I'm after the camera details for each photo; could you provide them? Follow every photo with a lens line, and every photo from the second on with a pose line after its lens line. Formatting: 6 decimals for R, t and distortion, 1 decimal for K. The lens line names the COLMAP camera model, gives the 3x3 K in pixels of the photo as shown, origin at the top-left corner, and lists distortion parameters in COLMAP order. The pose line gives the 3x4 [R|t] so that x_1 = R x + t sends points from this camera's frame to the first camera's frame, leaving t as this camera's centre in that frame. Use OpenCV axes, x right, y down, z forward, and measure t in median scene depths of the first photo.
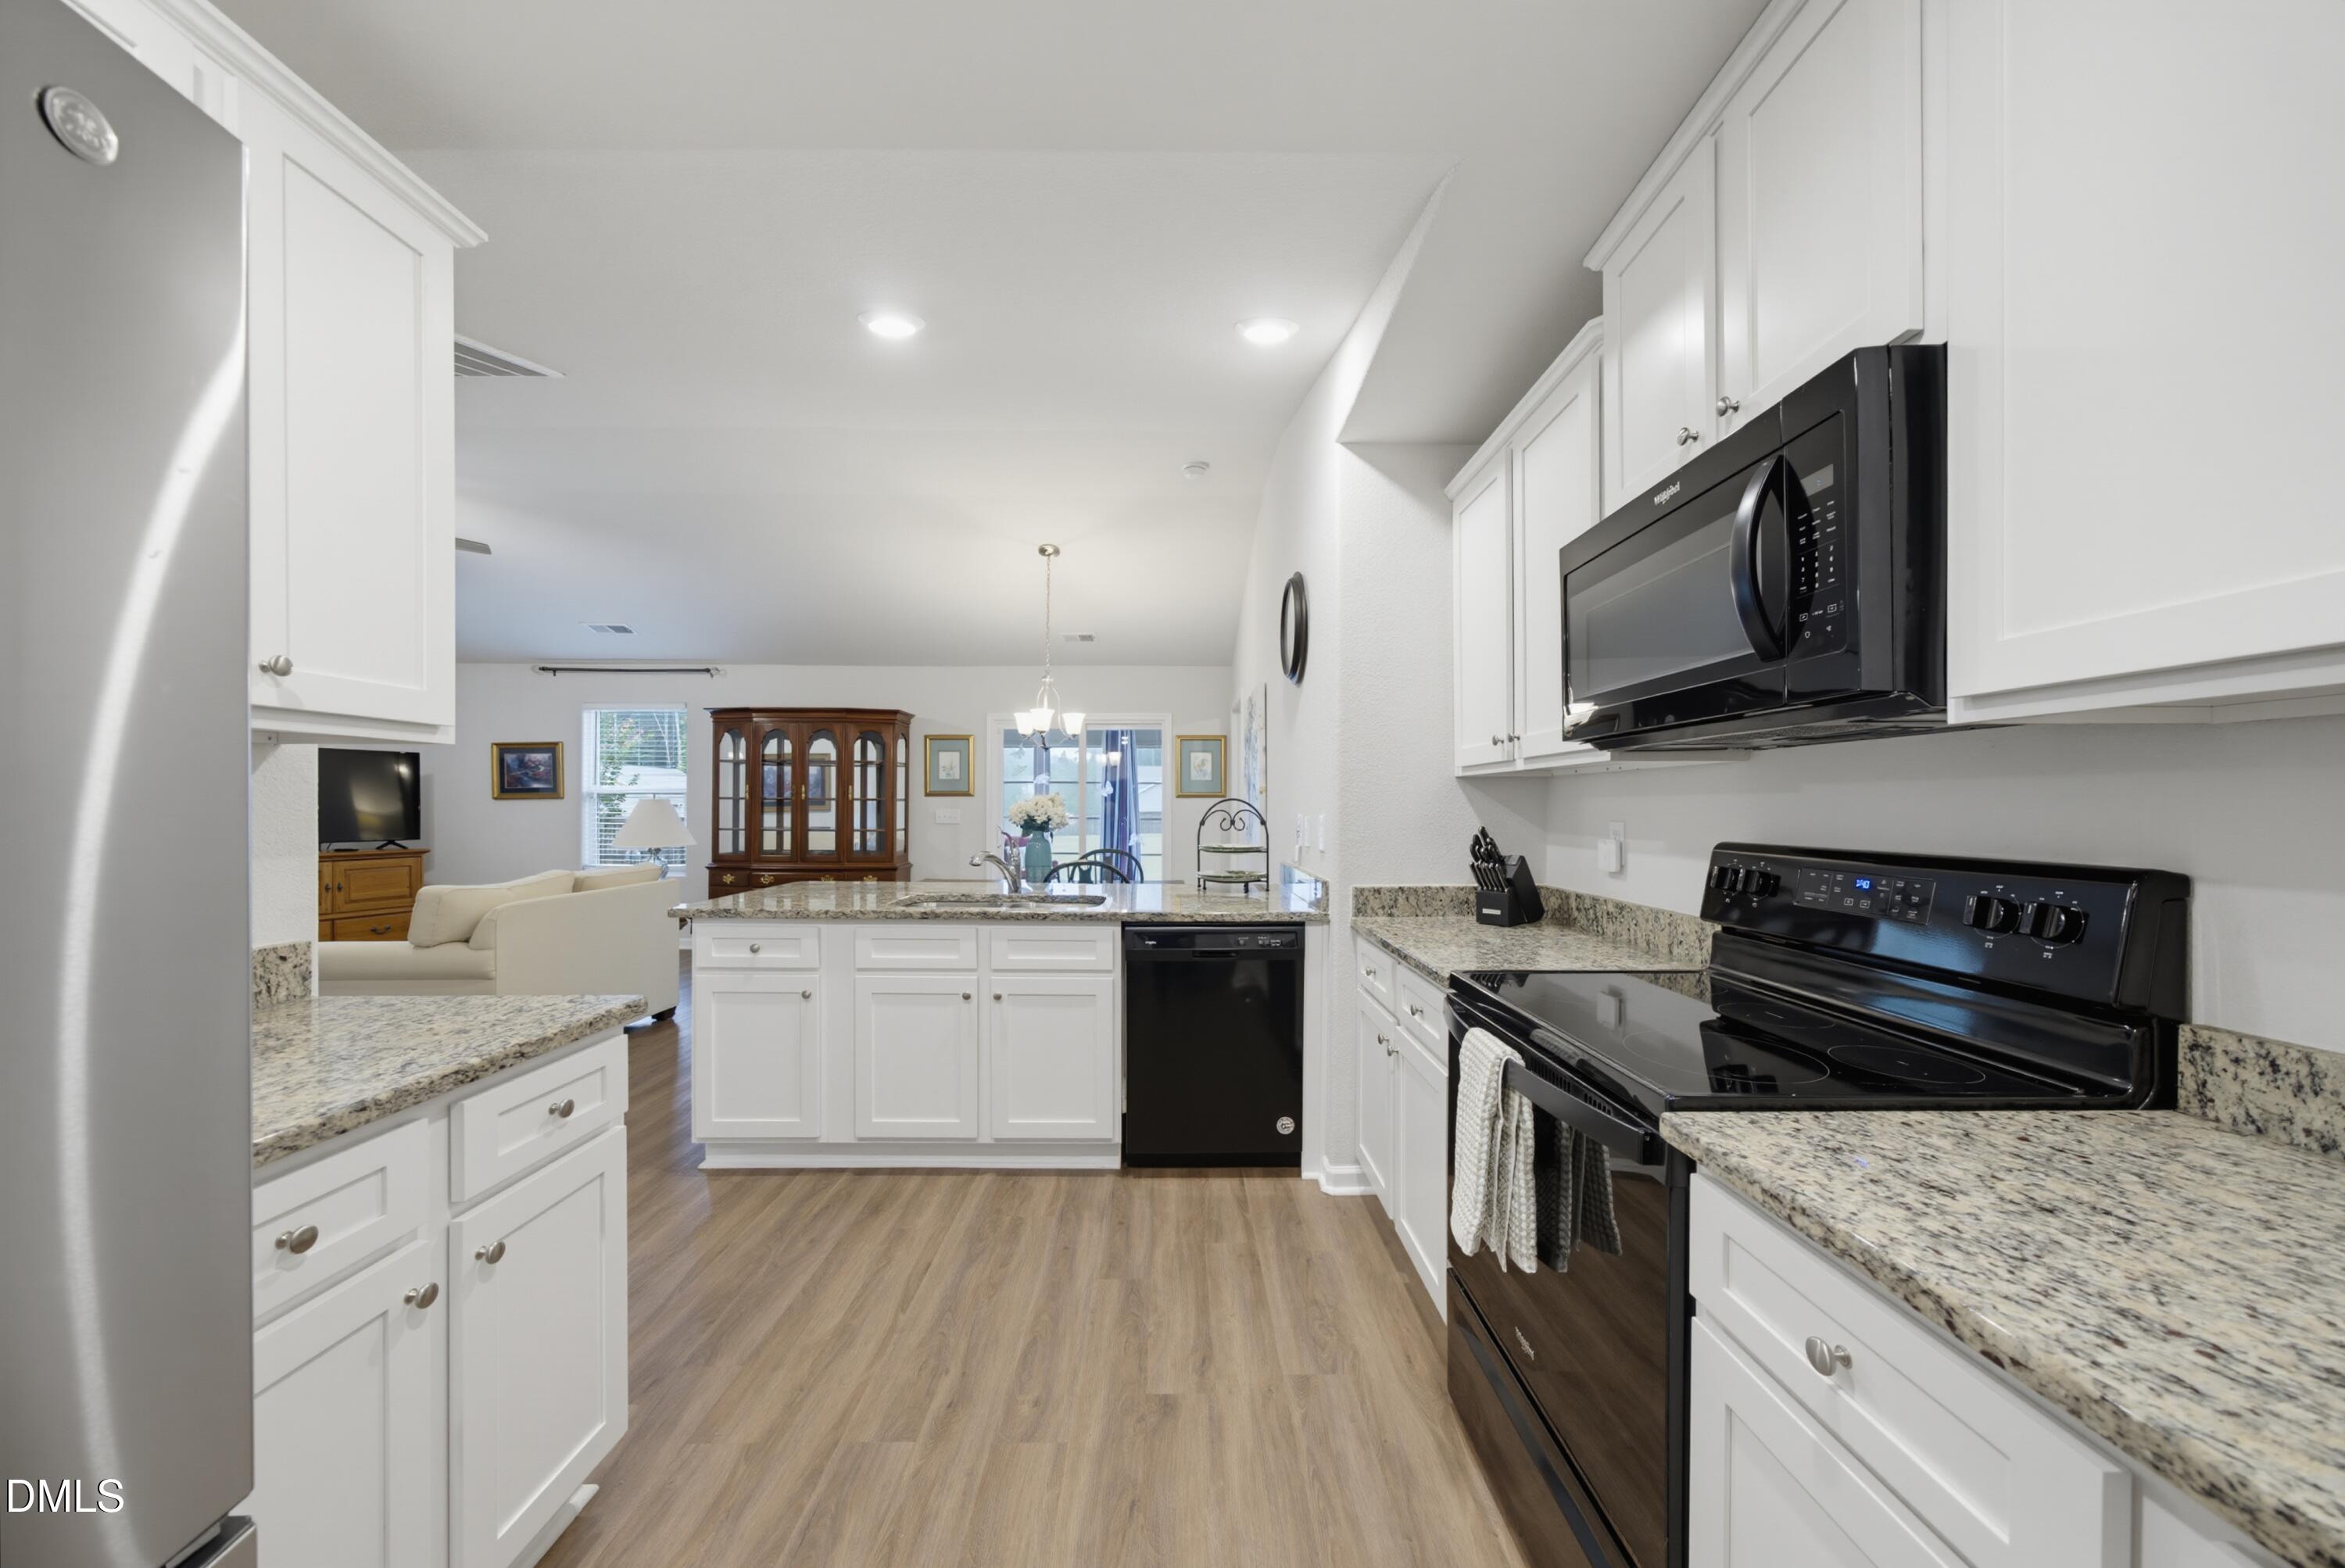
lens RADIAL K [[809.0, 0, 1165.6], [0, 809.0, 802.6], [0, 0, 1]] dist [0.000650, 0.000394]
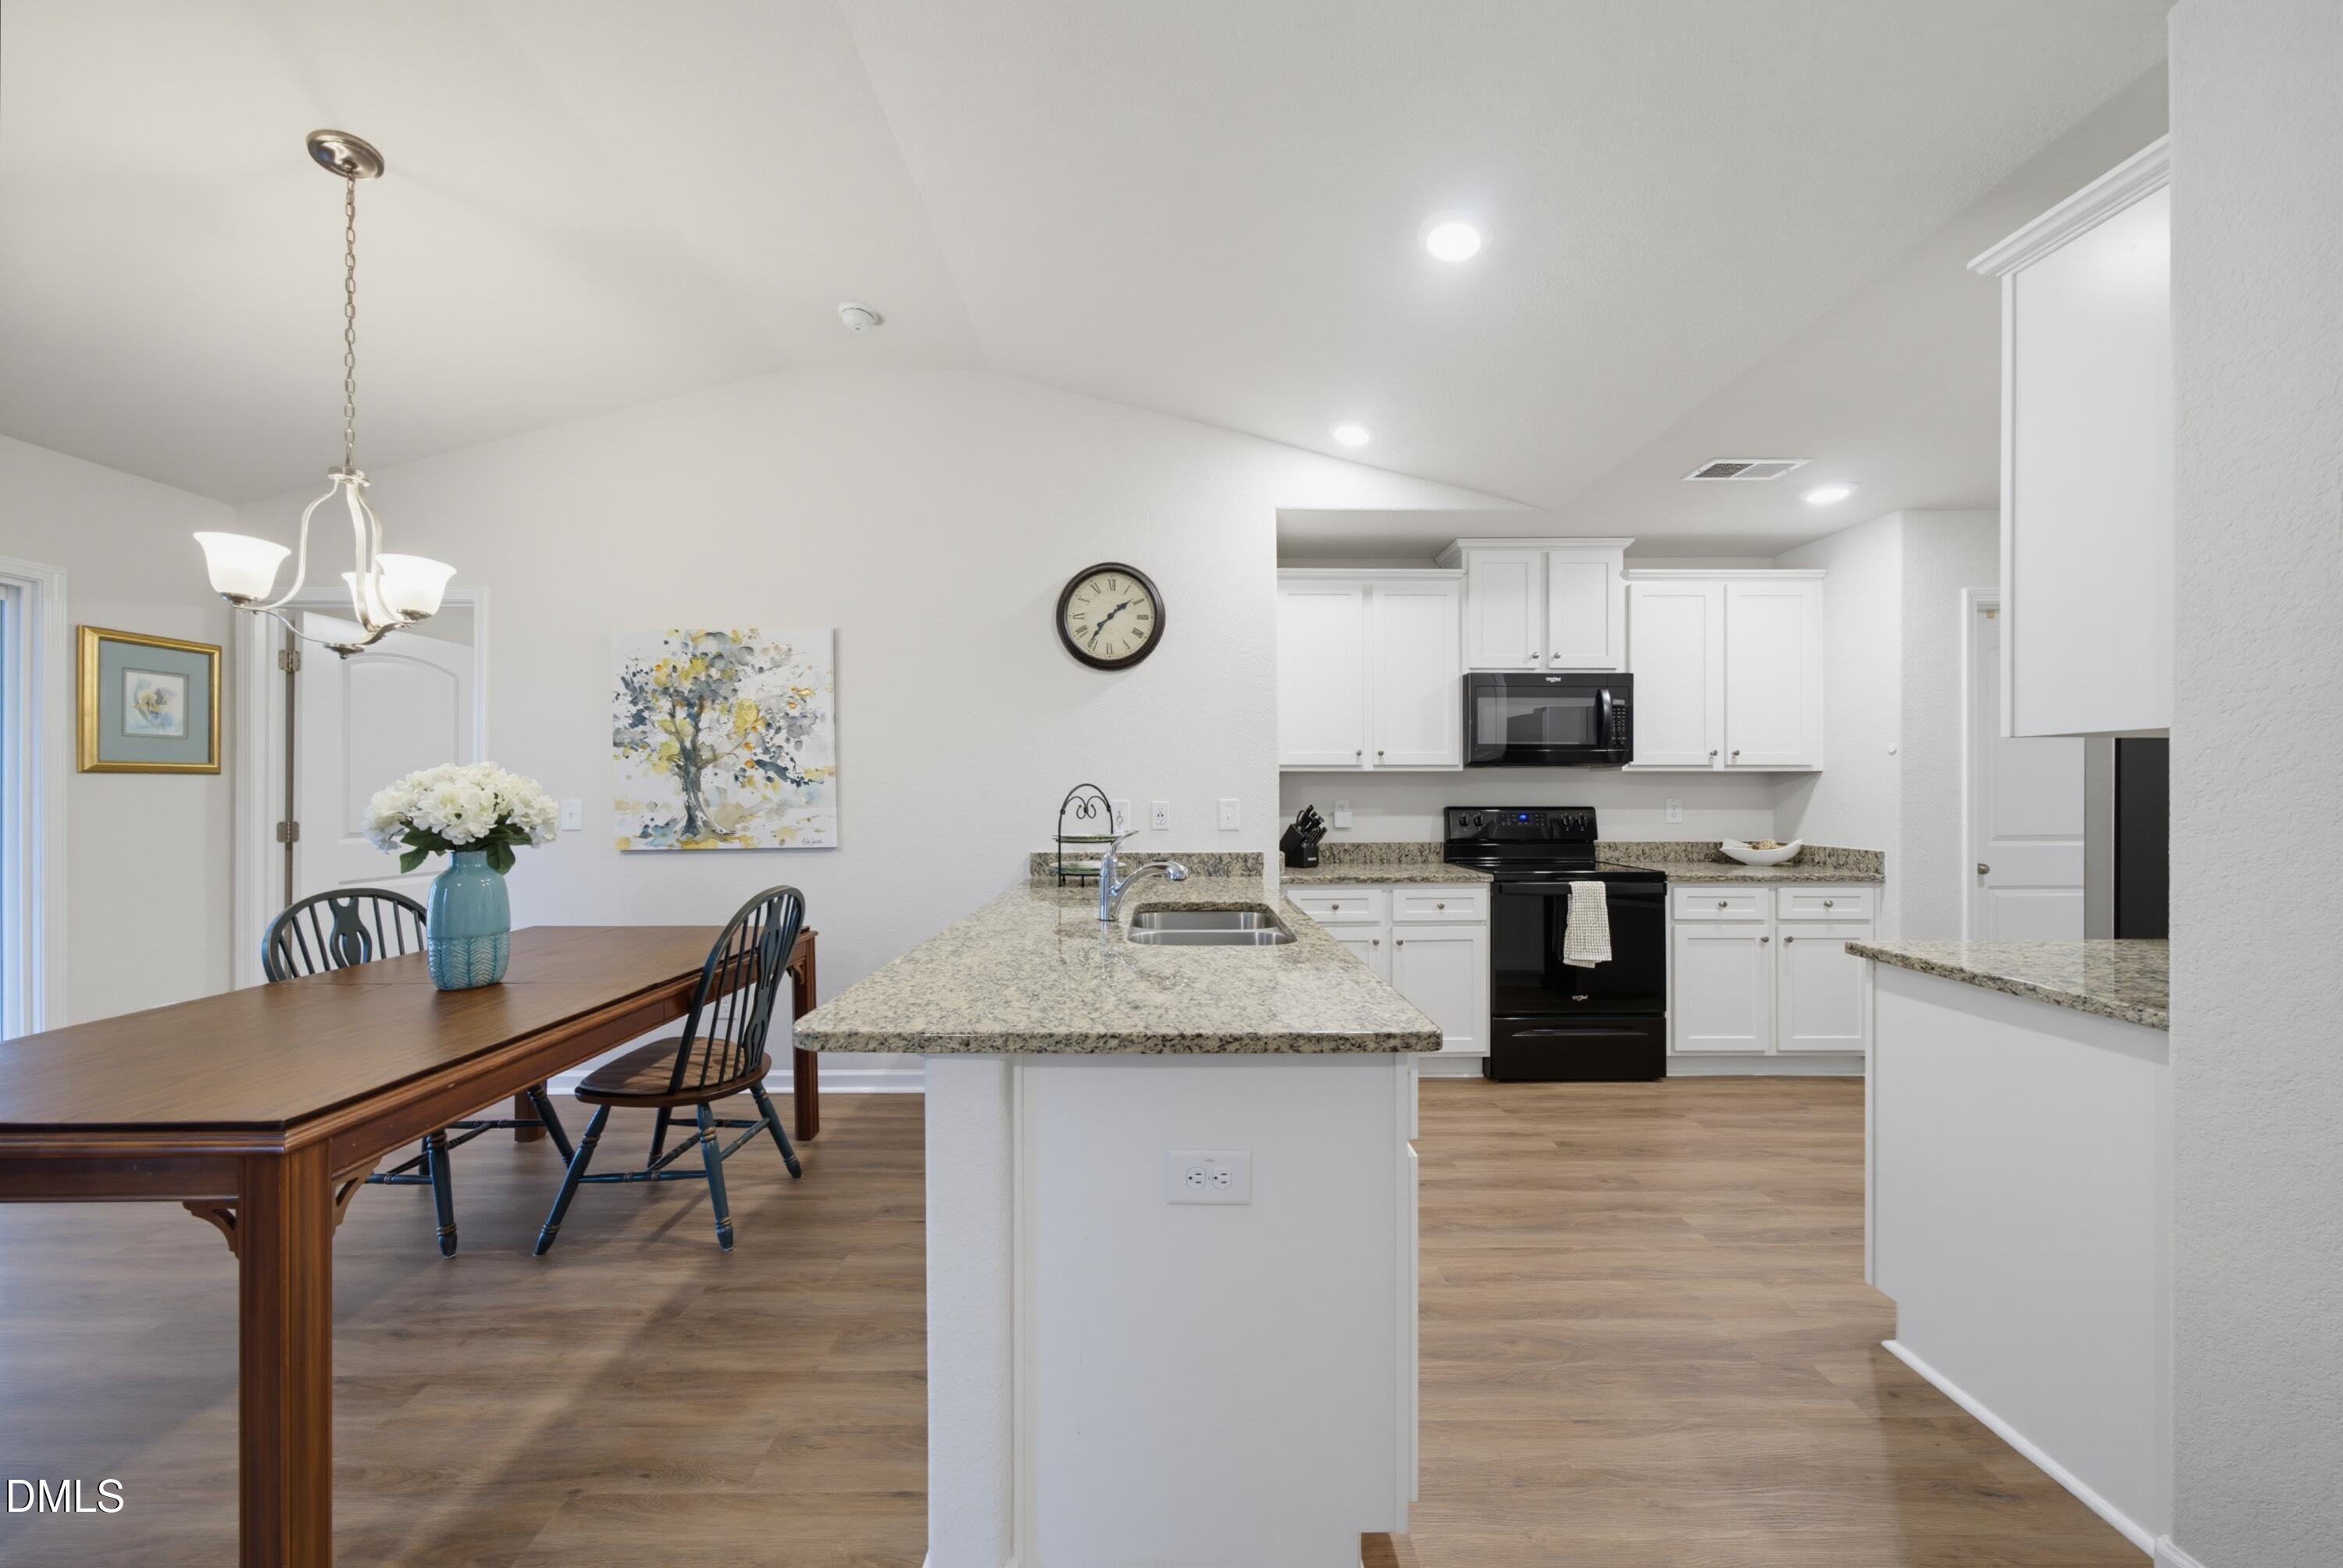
lens RADIAL K [[761.6, 0, 1176.4], [0, 761.6, 792.1], [0, 0, 1]] dist [-0.022350, 0.000145]
pose [[-0.001319, -0.001574, 0.999998, -0.516969], [-0.004193, 0.999990, 0.001568, 0.001674], [-0.999990, -0.004191, -0.001326, 0.601188]]
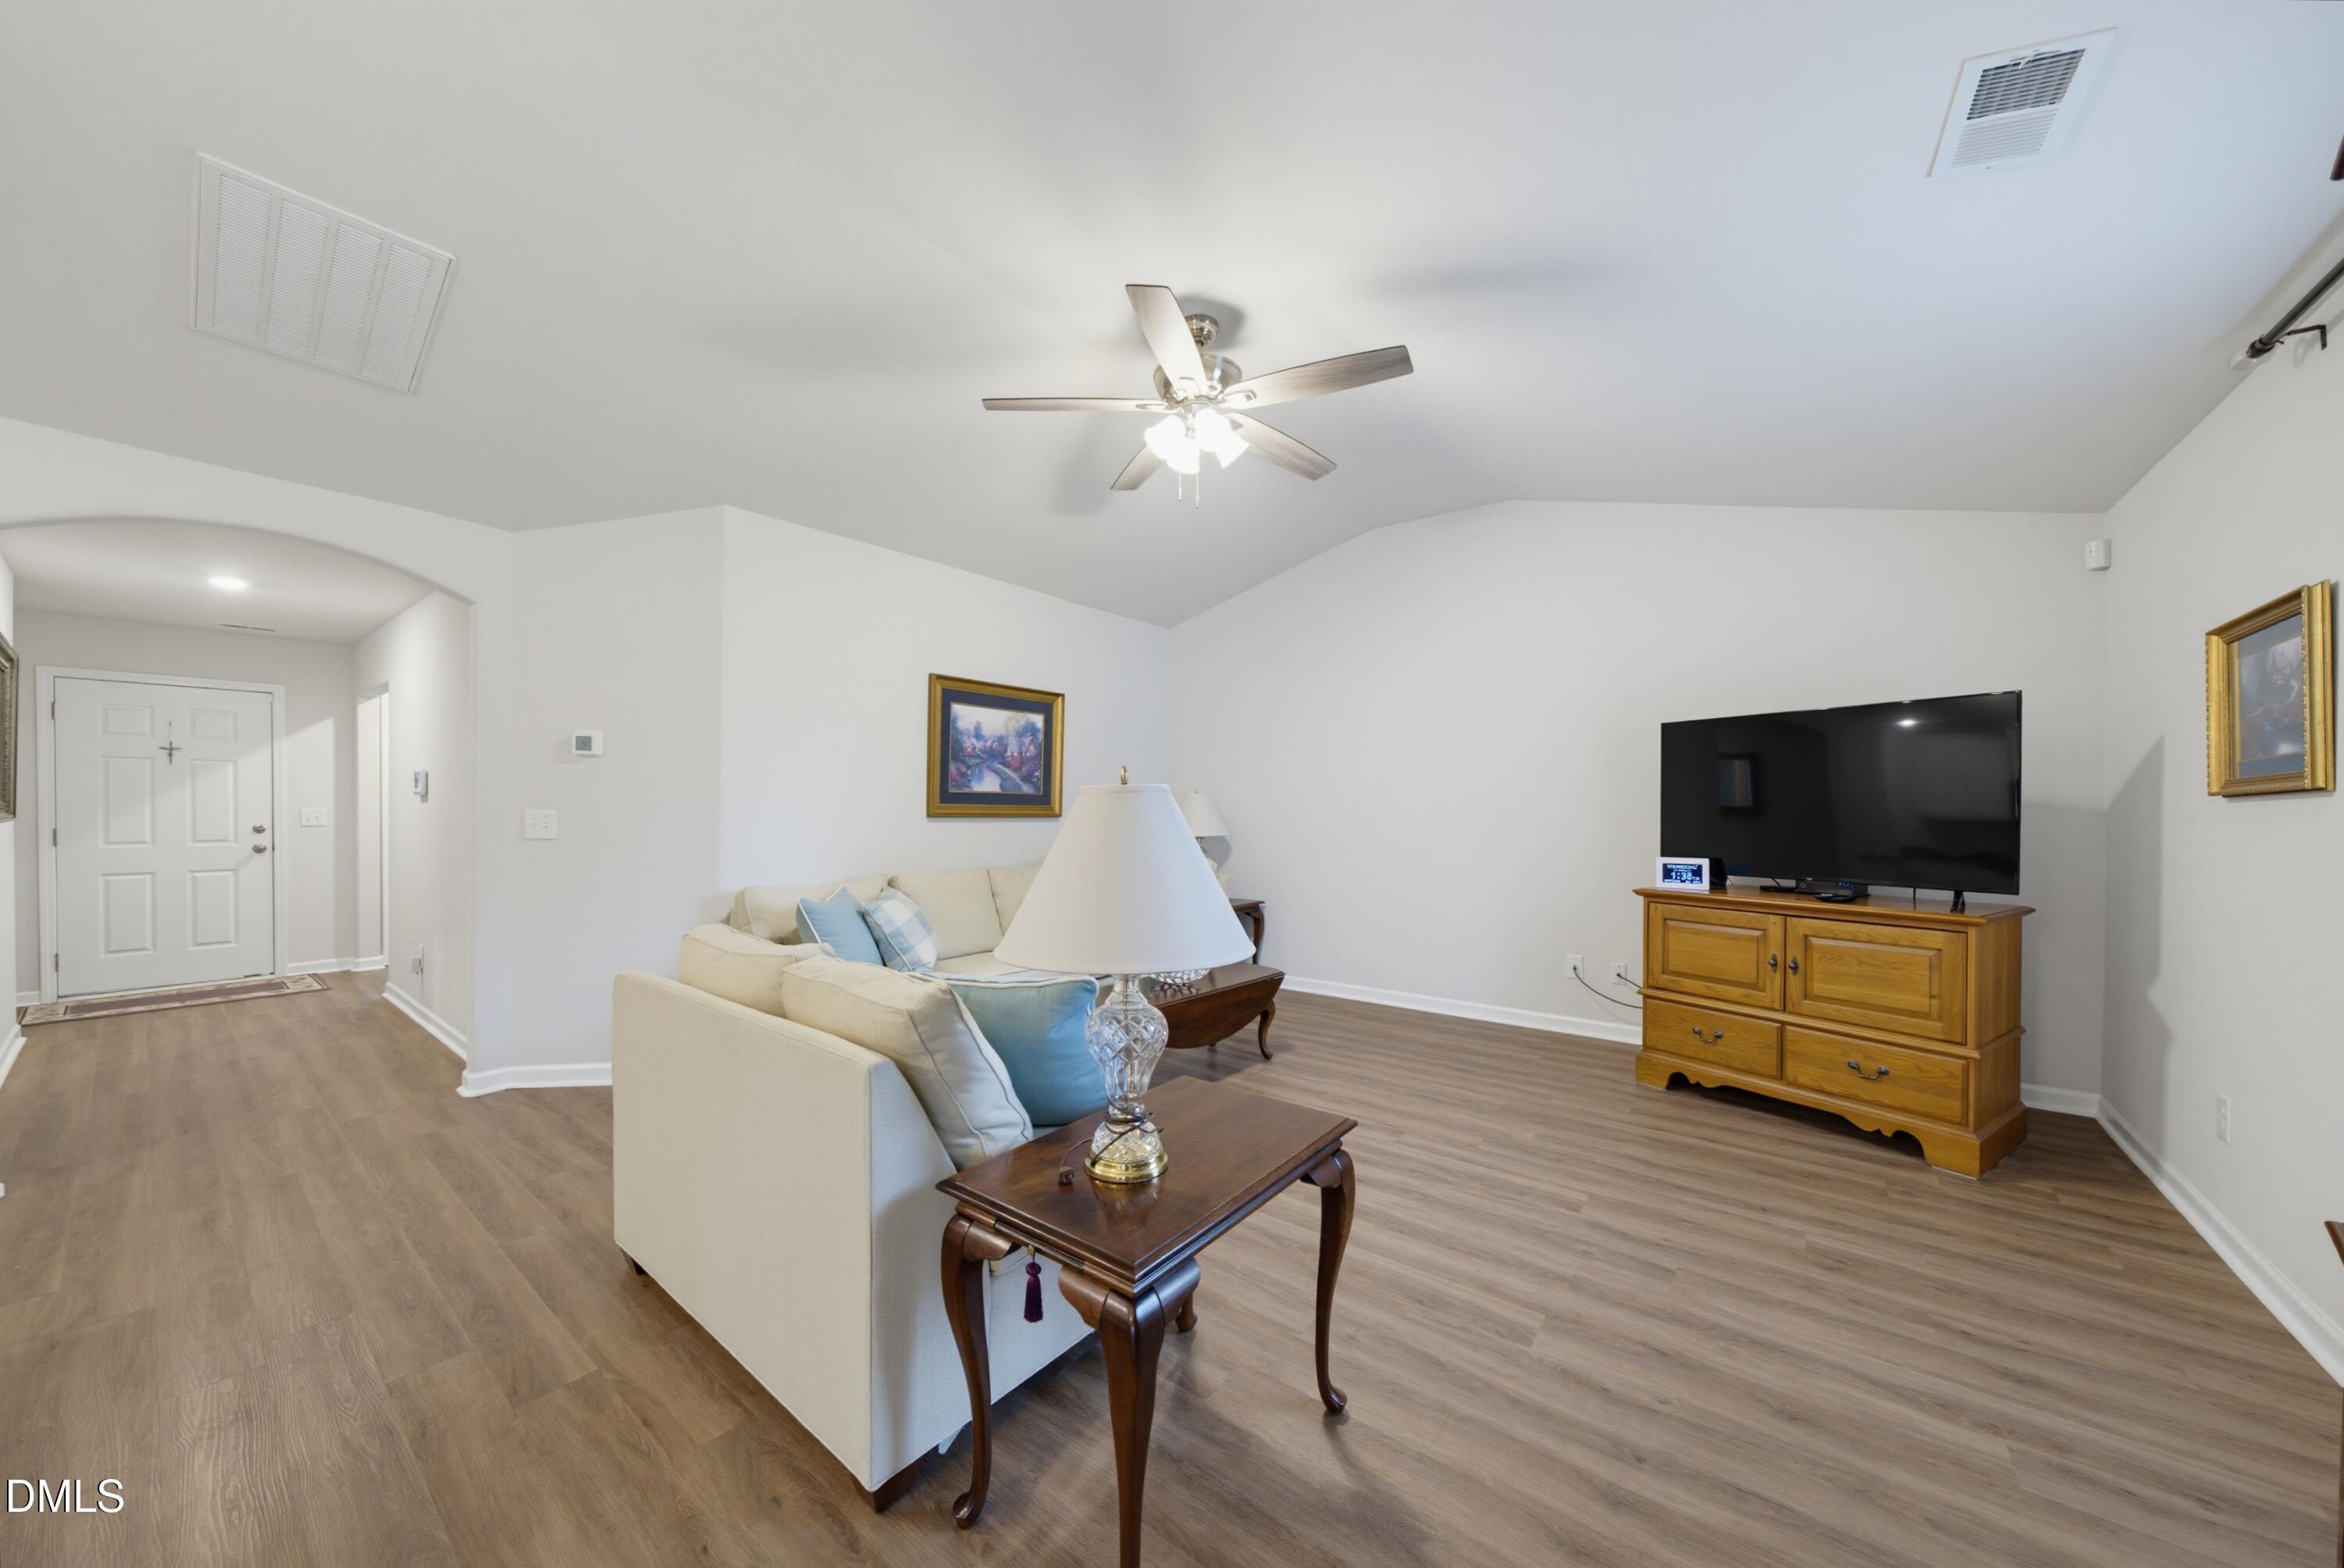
lens RADIAL K [[790.6, 0, 1174.7], [0, 790.6, 818.1], [0, 0, 1]] dist [-0.006397, 0.000283]
pose [[-0.607255, 0.007674, -0.794470, -0.418923], [0.000081, 0.999954, 0.009597, 0.002761], [0.794507, 0.005764, -0.607227, 1.180048]]
